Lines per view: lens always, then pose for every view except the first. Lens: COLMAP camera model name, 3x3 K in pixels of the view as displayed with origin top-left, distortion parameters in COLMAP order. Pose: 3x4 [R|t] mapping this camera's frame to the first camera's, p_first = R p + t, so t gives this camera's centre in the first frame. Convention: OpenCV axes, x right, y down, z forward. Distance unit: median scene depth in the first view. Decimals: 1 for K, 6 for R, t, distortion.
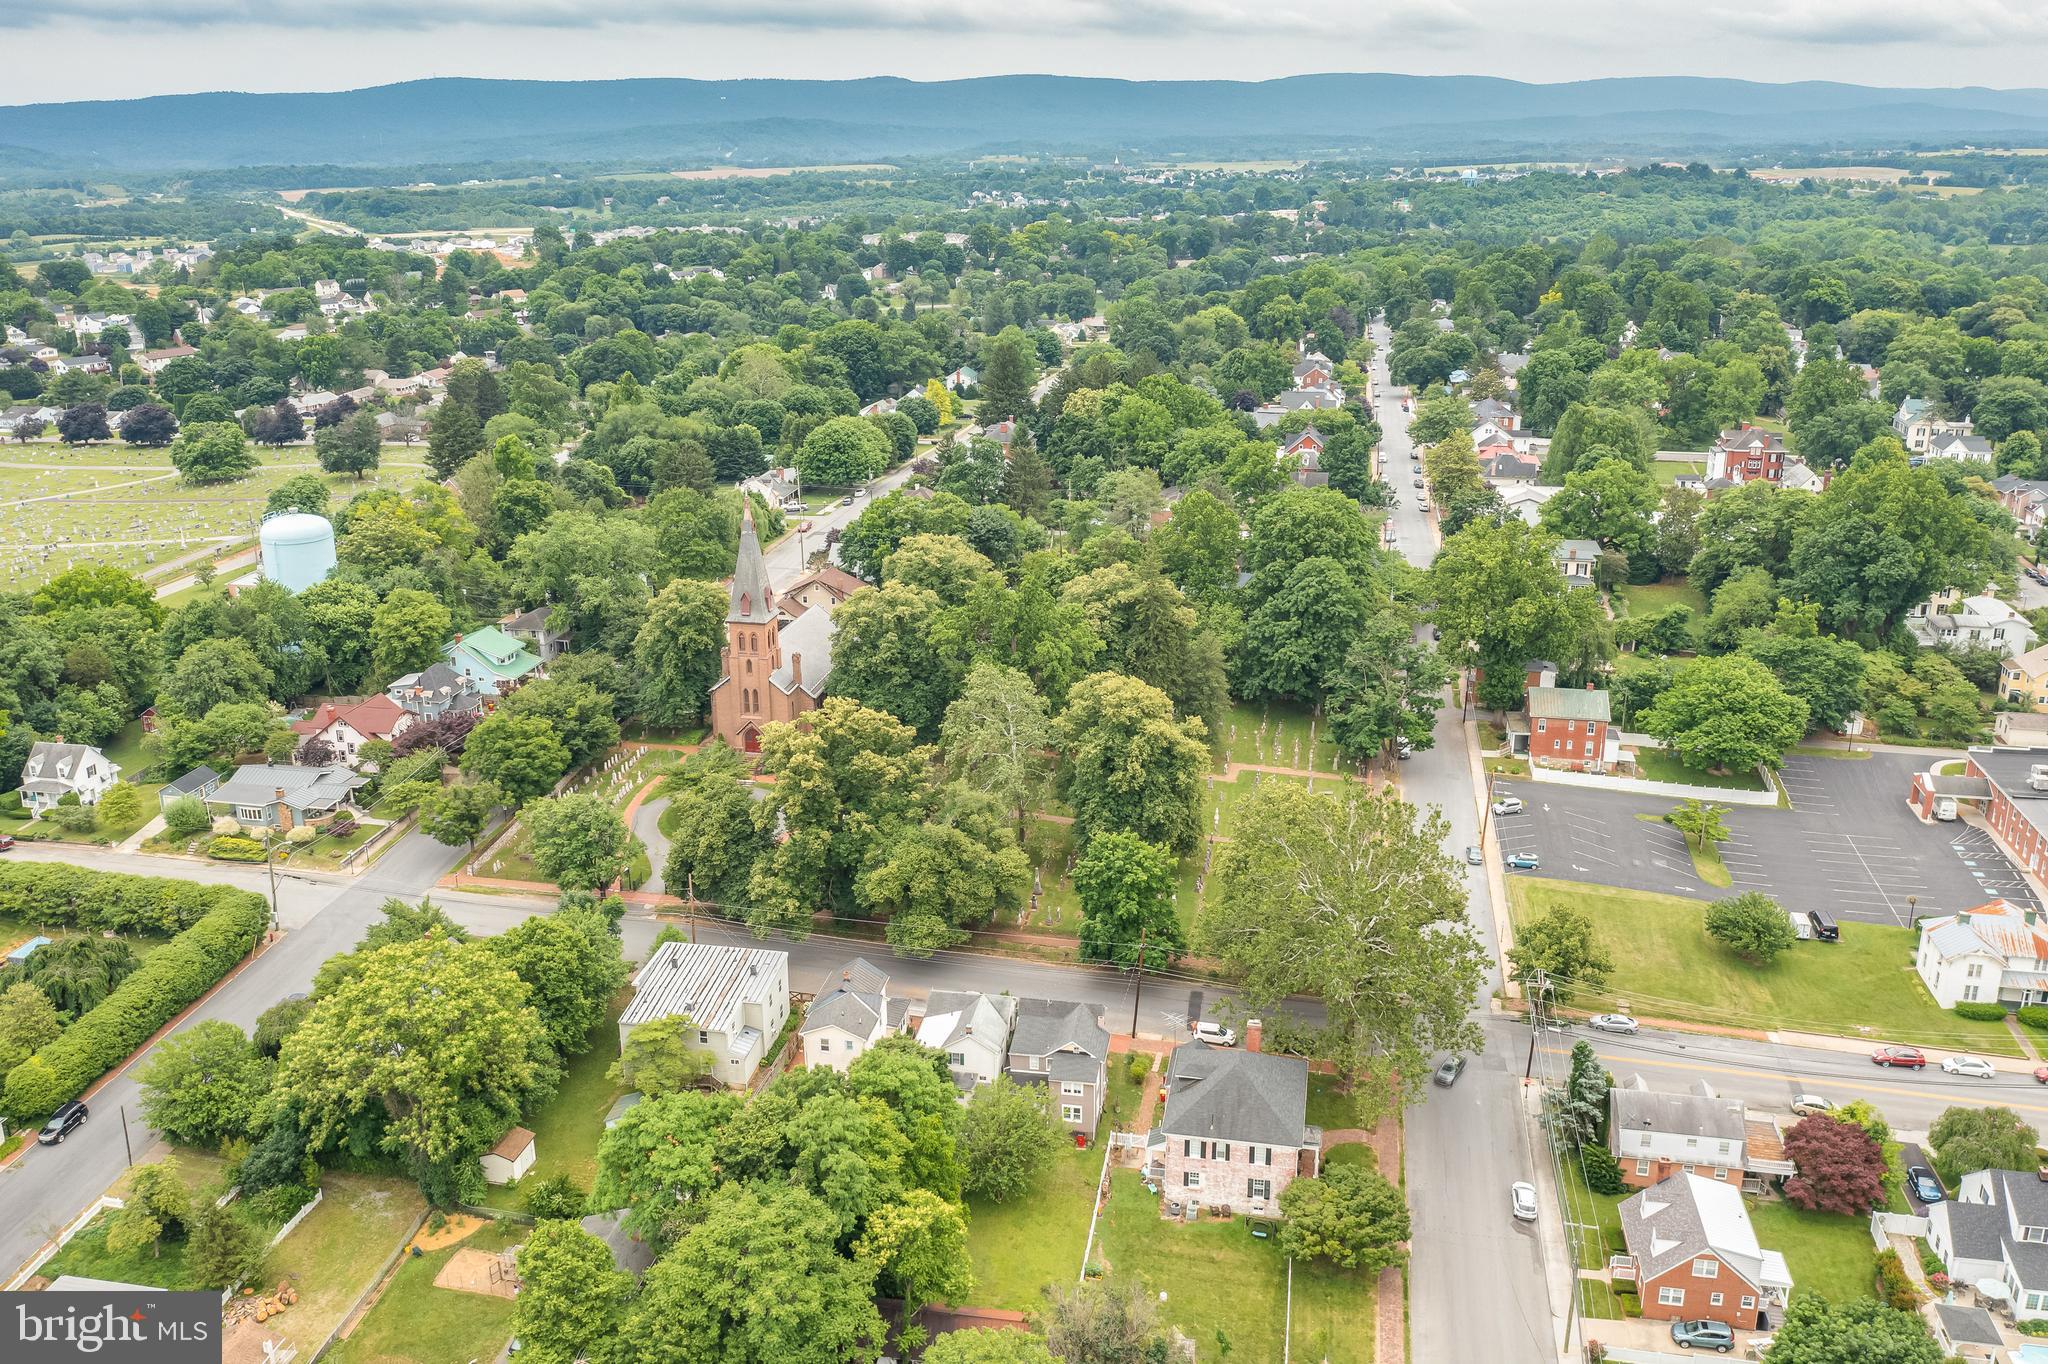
lens RADIAL K [[1657.7, 0, 1012.2], [0, 1657.7, 681.3], [0, 0, 1]] dist [-0.006305, -0.008670]
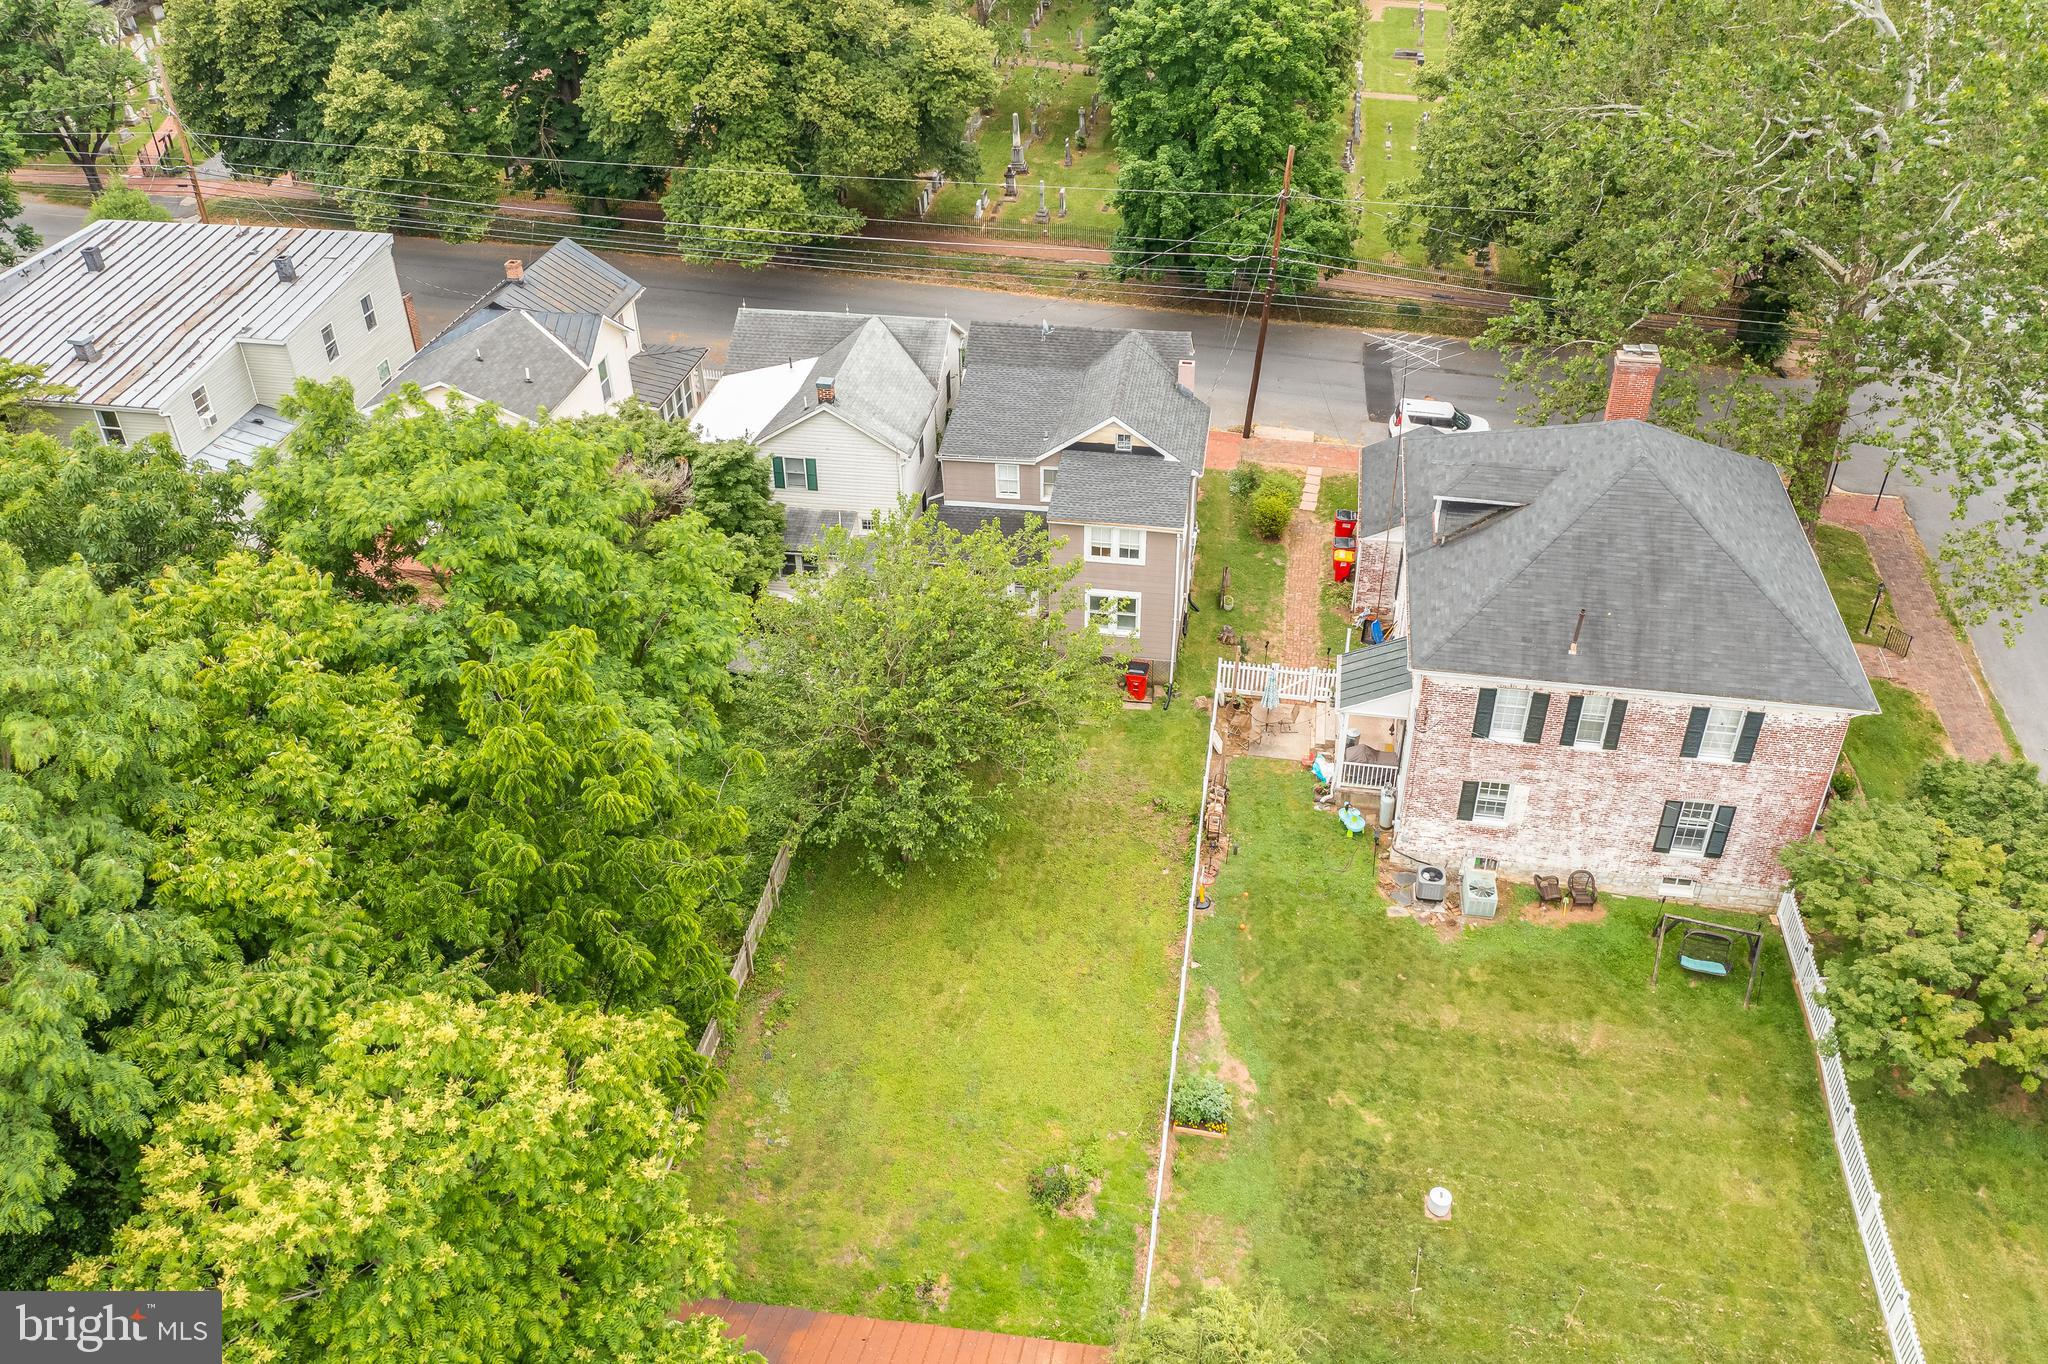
lens RADIAL K [[1843.3, 0, 1028.8], [0, 1843.3, 645.0], [0, 0, 1]] dist [-0.008820, -0.010054]
pose [[0.999807, -0.014217, 0.013546, 0.011926], [0.010078, 0.963532, 0.267405, 0.155393], [-0.016853, -0.267216, 0.963489, 0.594004]]
